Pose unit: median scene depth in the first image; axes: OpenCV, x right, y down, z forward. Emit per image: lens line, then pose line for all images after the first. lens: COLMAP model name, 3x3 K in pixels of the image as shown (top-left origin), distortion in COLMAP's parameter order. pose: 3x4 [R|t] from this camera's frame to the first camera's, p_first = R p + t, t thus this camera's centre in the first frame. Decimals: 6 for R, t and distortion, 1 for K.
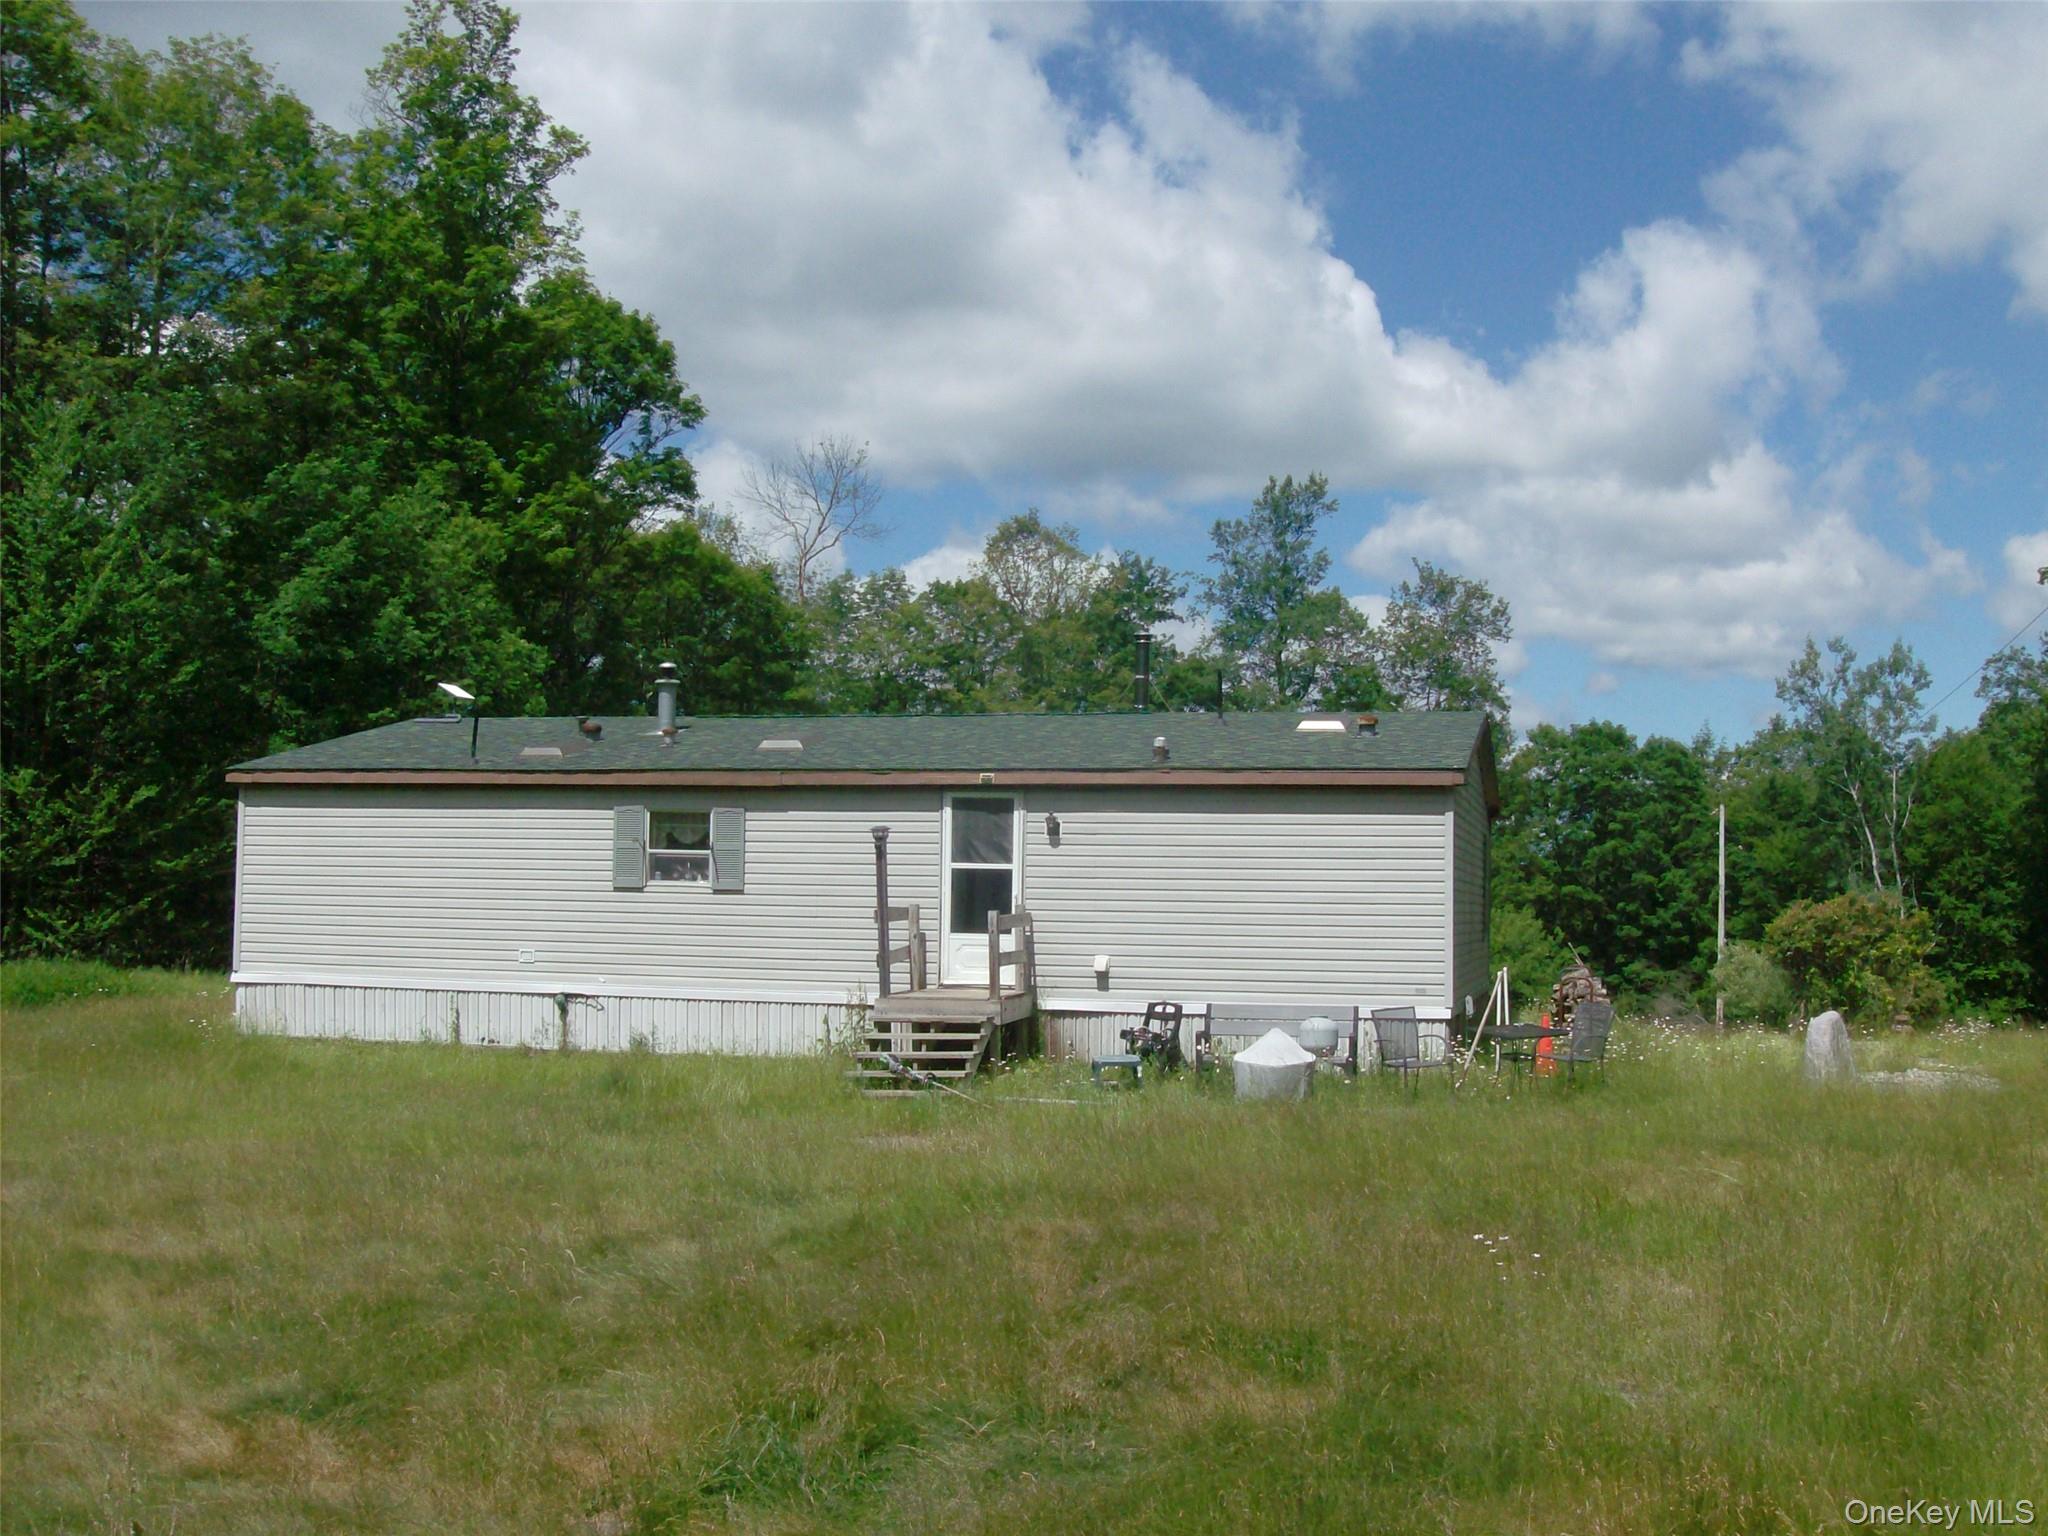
lens RADIAL K [[2105.6, 0, 1030.2], [0, 2105.6, 766.2], [0, 0, 1]] dist [-0.189902, 0.157459]
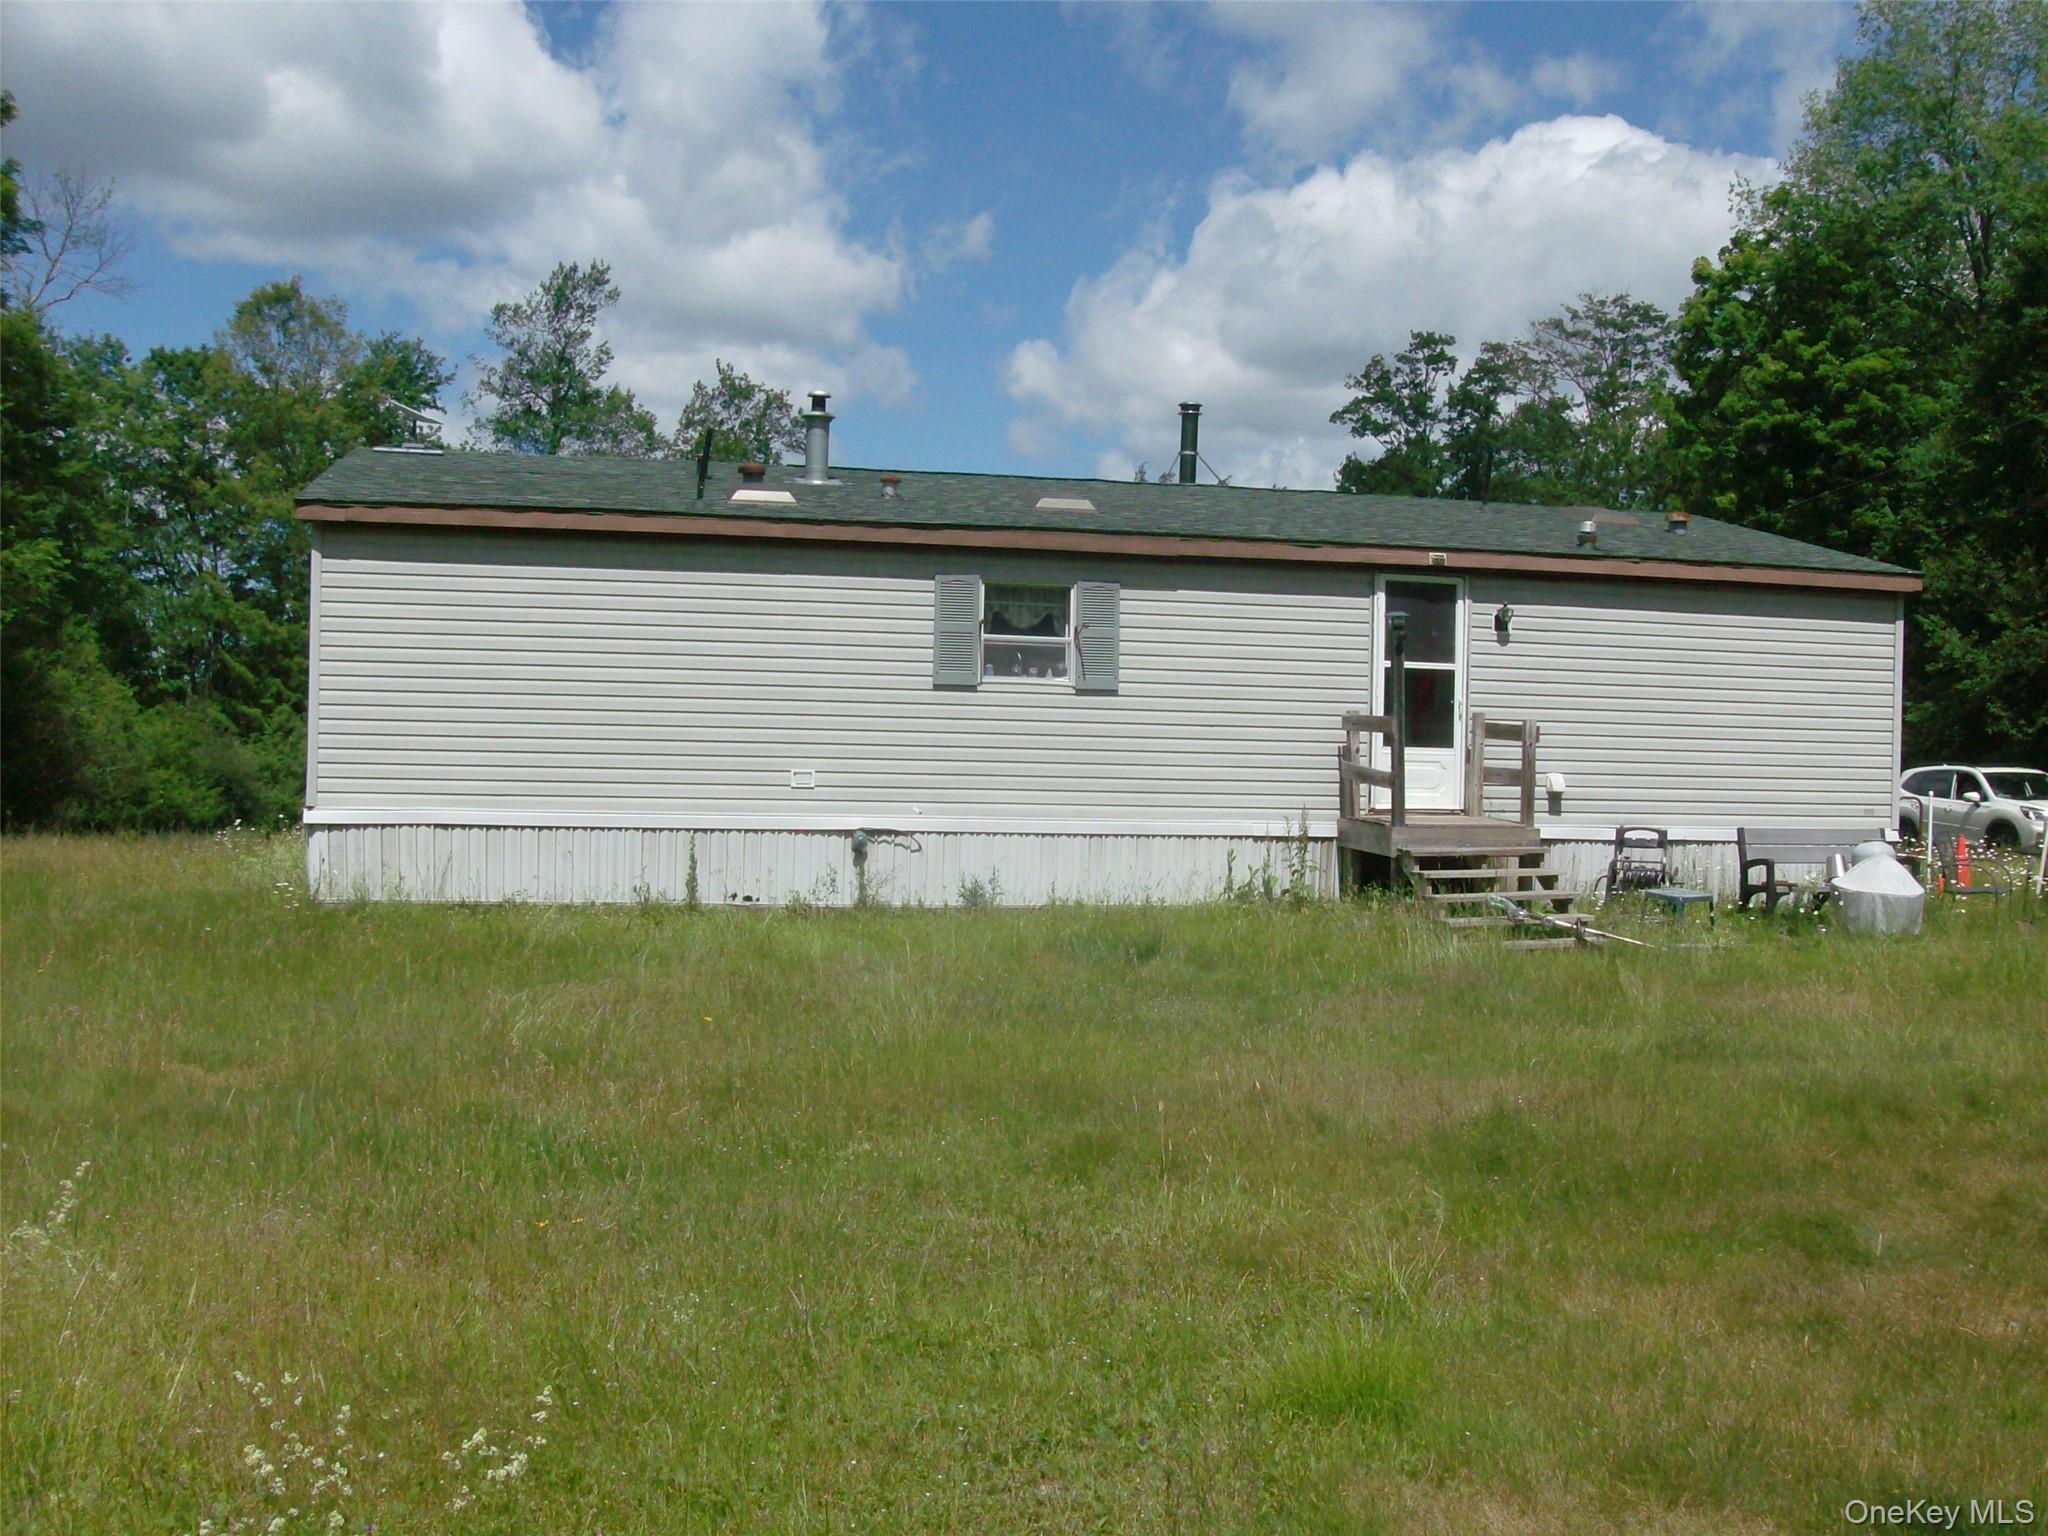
lens RADIAL K [[2105.6, 0, 1030.2], [0, 2105.6, 766.2], [0, 0, 1]] dist [-0.189902, 0.157459]
pose [[0.892601, -0.000452, 0.450847, -0.502984], [-0.038562, 0.996258, 0.077346, 0.027940], [-0.449195, -0.086425, 0.889244, 0.322149]]
